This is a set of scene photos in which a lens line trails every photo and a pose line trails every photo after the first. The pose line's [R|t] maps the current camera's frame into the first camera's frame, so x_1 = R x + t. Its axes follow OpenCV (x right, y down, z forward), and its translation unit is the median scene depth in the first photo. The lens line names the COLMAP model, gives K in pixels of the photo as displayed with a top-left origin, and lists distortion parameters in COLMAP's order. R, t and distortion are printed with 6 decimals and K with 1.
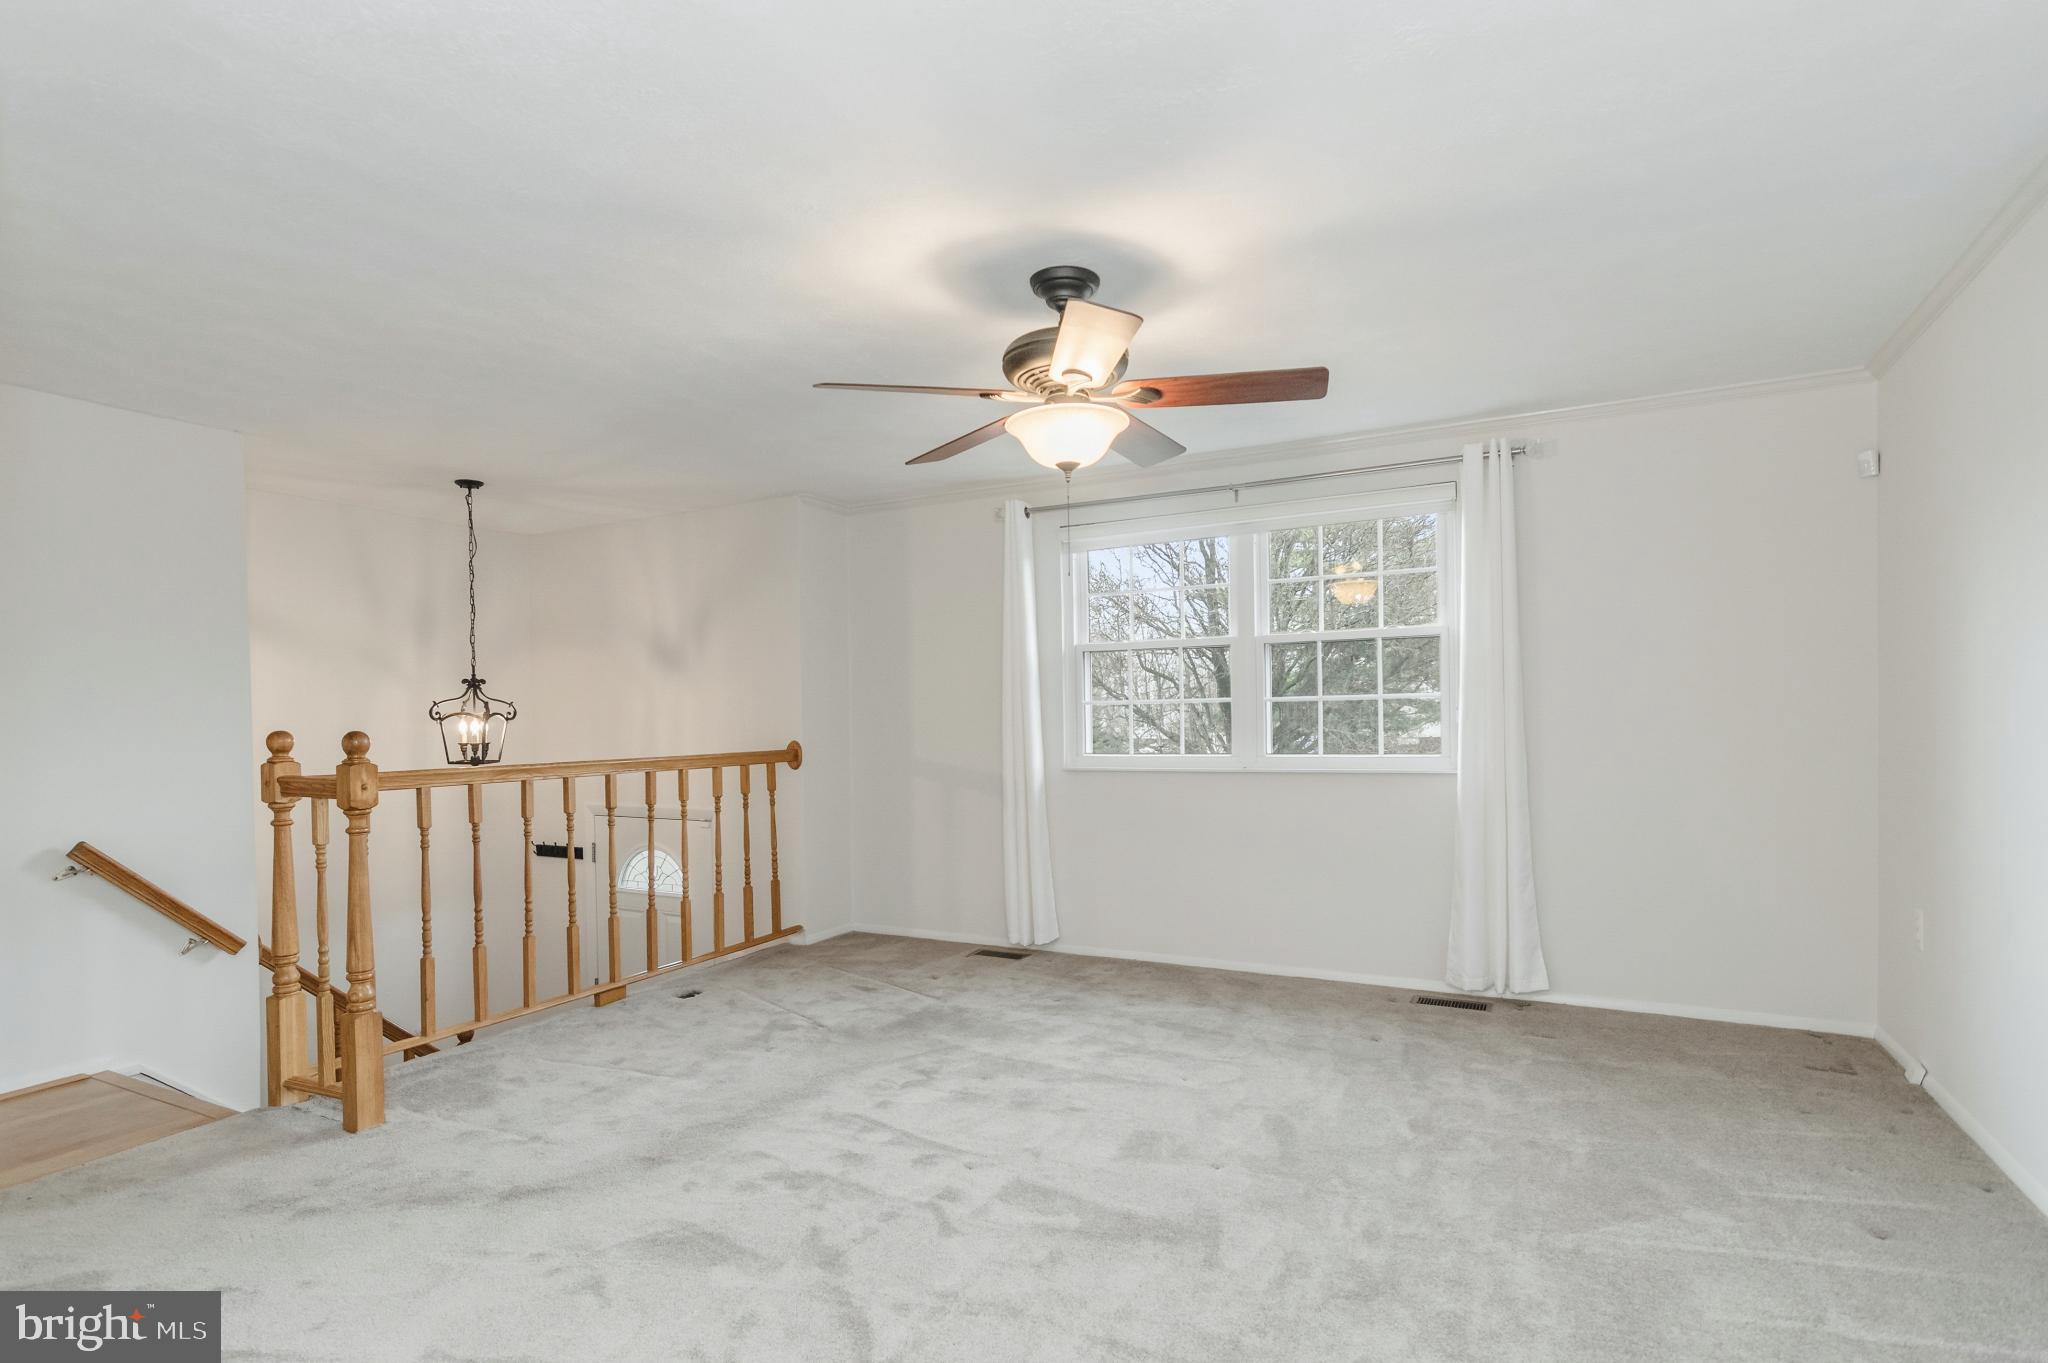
lens RADIAL K [[1013.8, 0, 1018.2], [0, 1013.8, 728.5], [0, 0, 1]] dist [-0.001701, 0.000493]
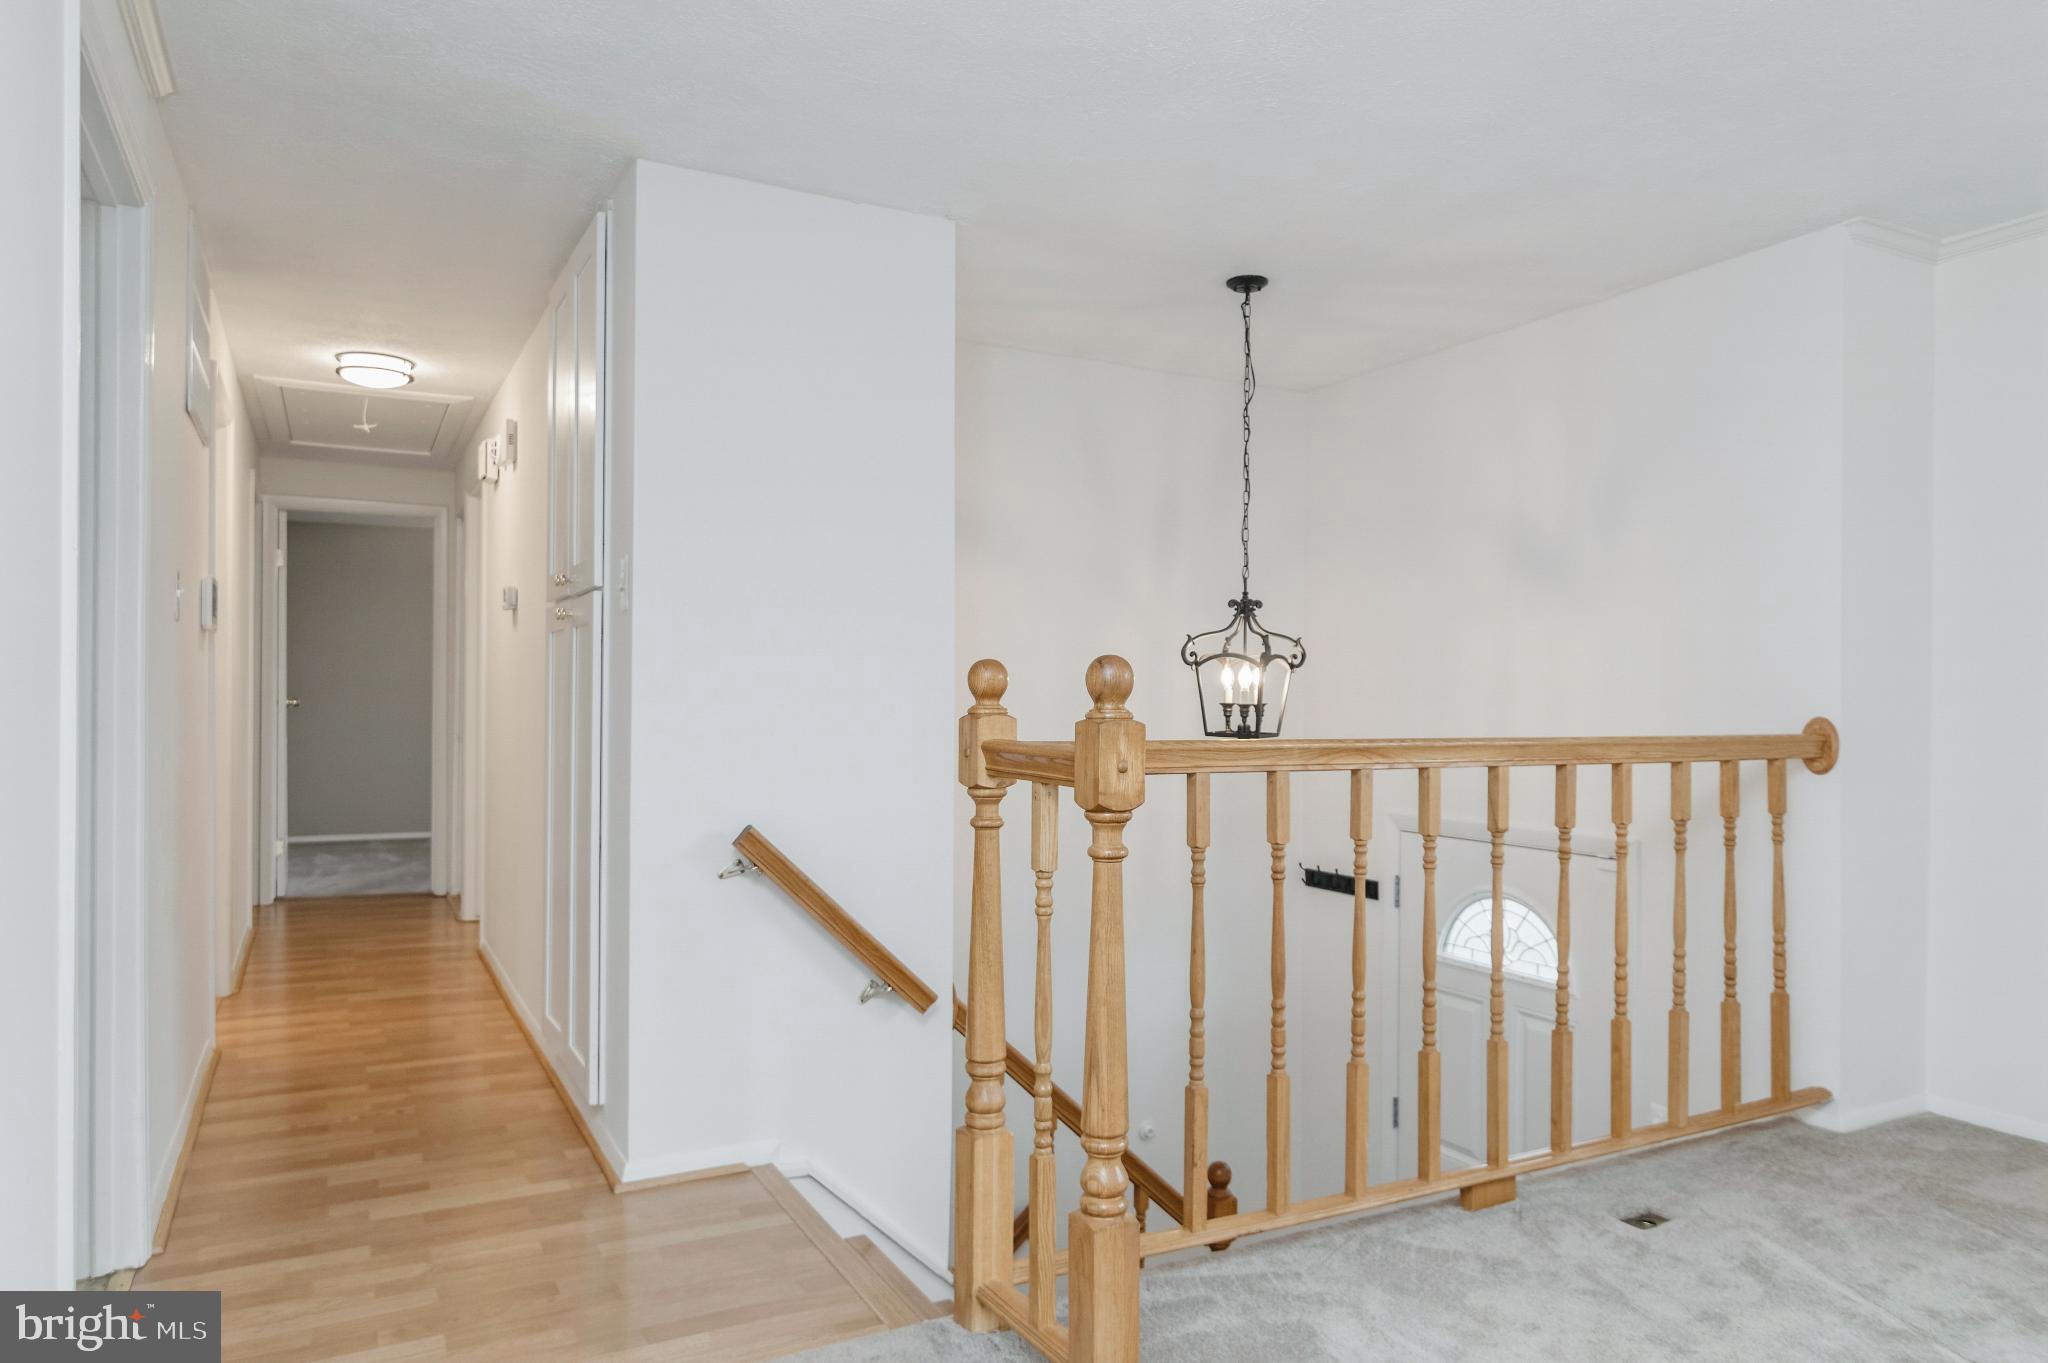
lens RADIAL K [[1318.7, 0, 1024.0], [0, 1318.7, 681.5], [0, 0, 1]] dist [0.001975, 0.000660]
pose [[0.823488, 0.014339, -0.567152, -0.195870], [-0.027006, 0.999538, -0.013941, 0.016108], [0.566690, 0.026796, 0.823495, 0.269296]]
